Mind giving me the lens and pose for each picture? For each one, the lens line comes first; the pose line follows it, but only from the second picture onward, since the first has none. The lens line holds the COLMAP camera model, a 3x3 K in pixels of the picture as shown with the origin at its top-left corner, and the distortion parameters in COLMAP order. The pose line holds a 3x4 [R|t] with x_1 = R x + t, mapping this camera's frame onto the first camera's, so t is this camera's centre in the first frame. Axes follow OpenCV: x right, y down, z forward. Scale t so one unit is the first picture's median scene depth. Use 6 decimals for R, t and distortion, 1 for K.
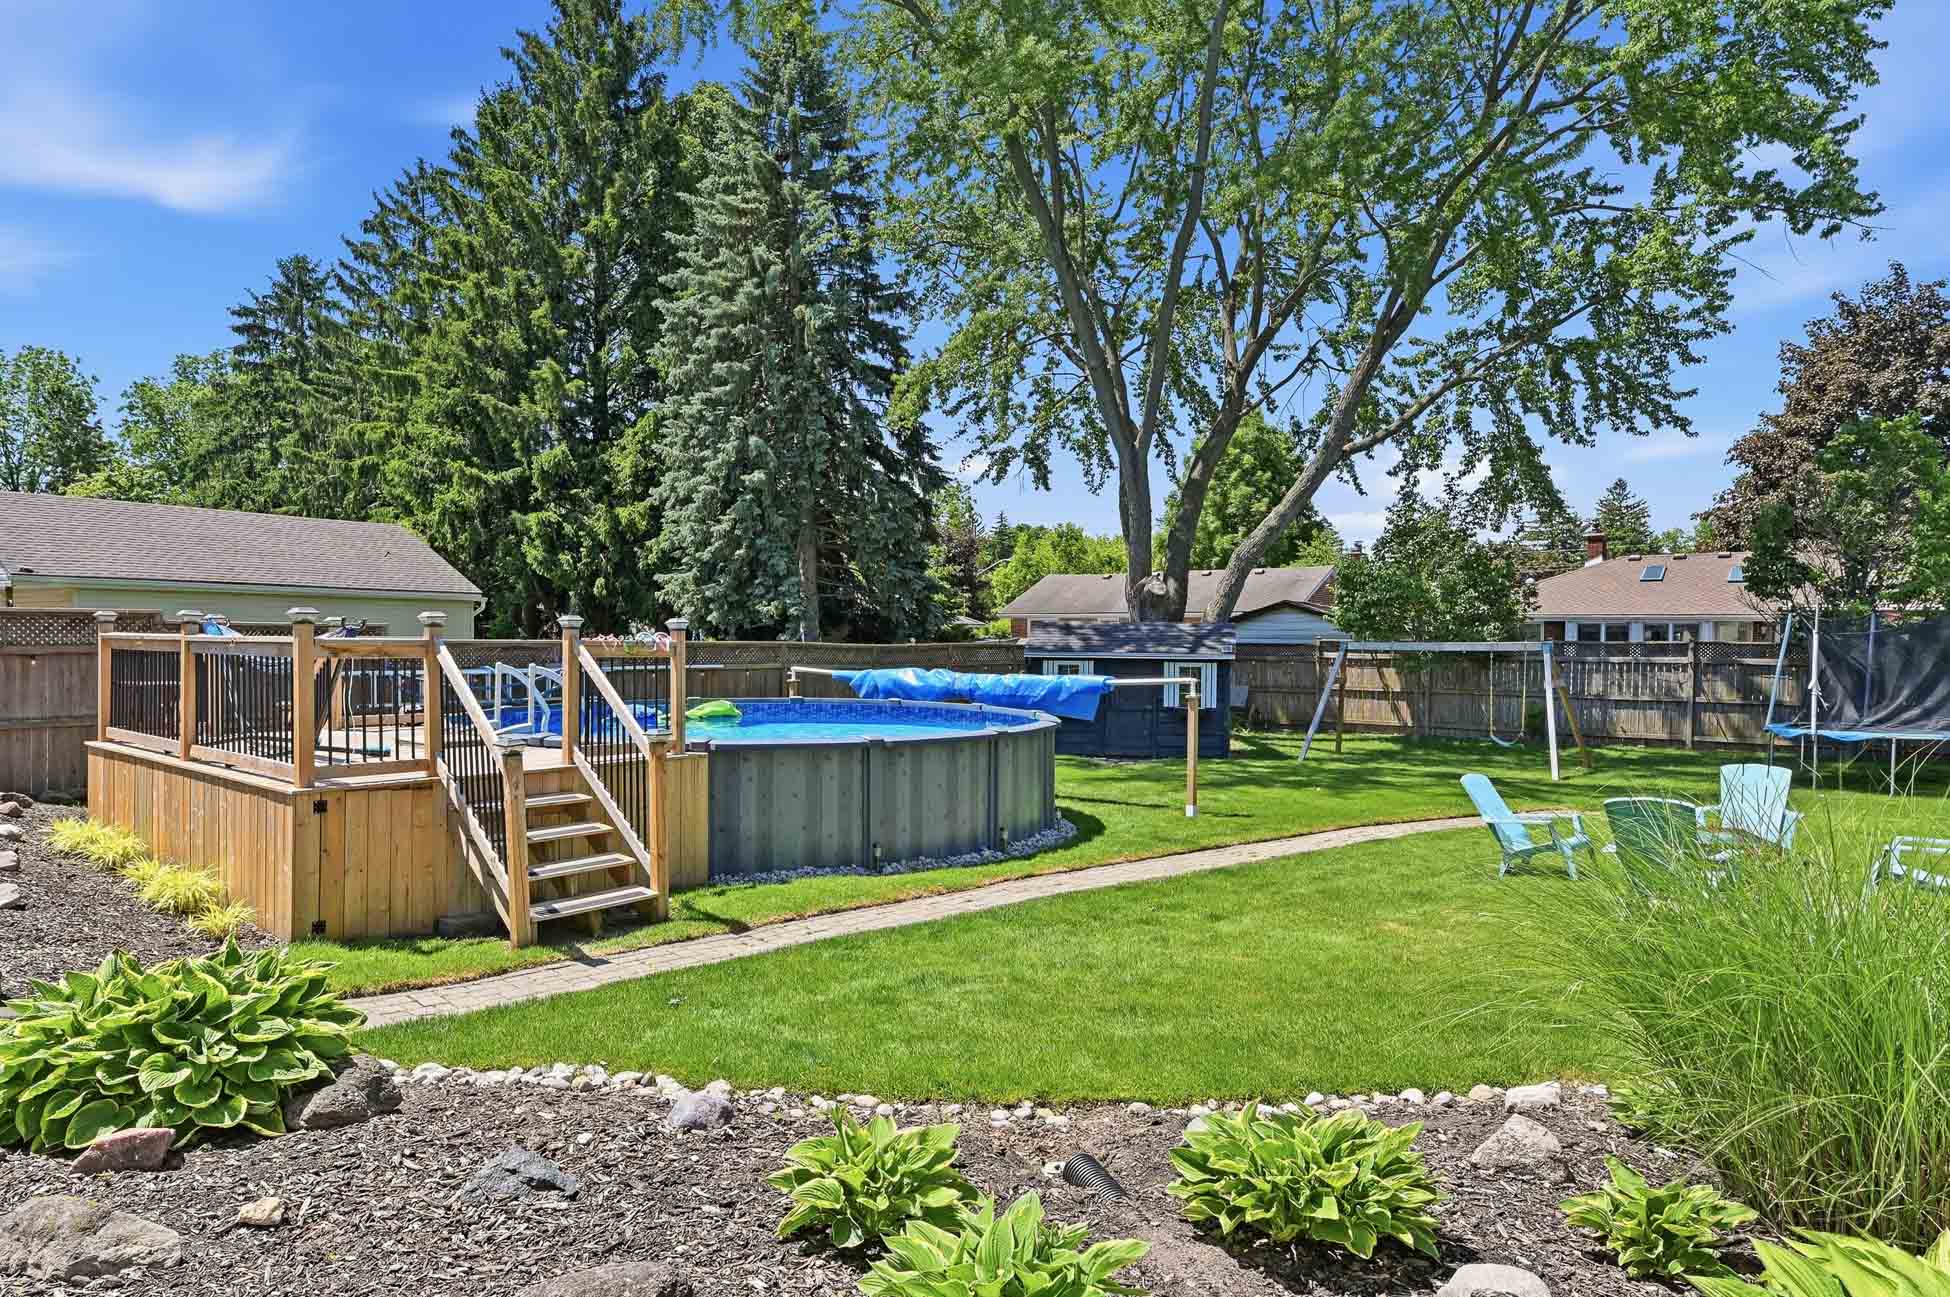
lens RADIAL K [[1104.1, 0, 966.7], [0, 1104.1, 652.2], [0, 0, 1]] dist [0.008163, -0.002127]
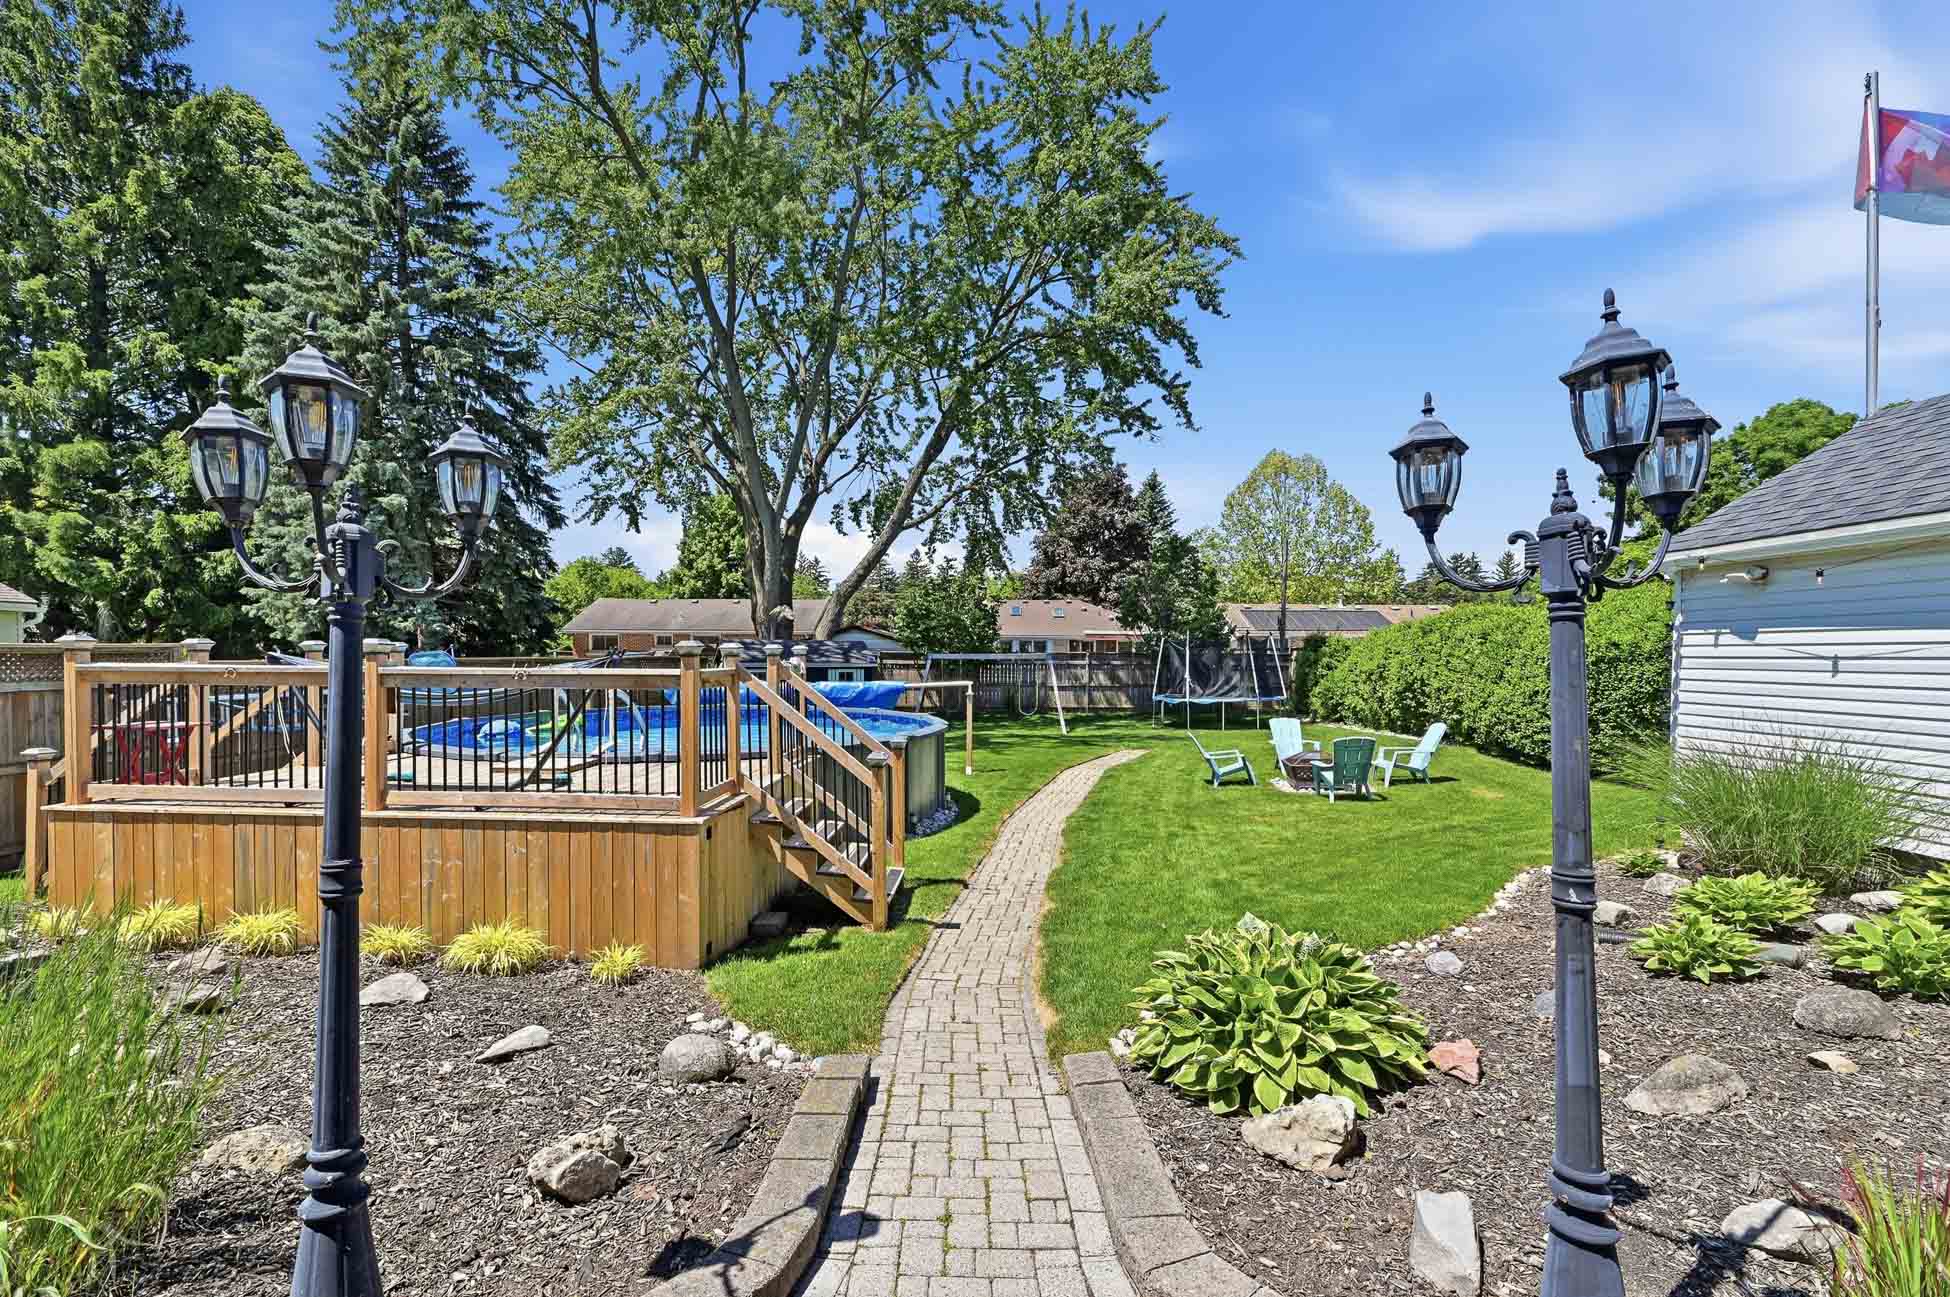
lens RADIAL K [[792.3, 0, 967.0], [0, 792.3, 663.6], [0, 0, 1]] dist [0.003117, -0.003529]
pose [[0.810959, -0.014066, 0.584935, -0.174058], [0.009111, 0.999893, 0.011413, -0.005018], [-0.585033, -0.003926, 0.811000, 0.054814]]
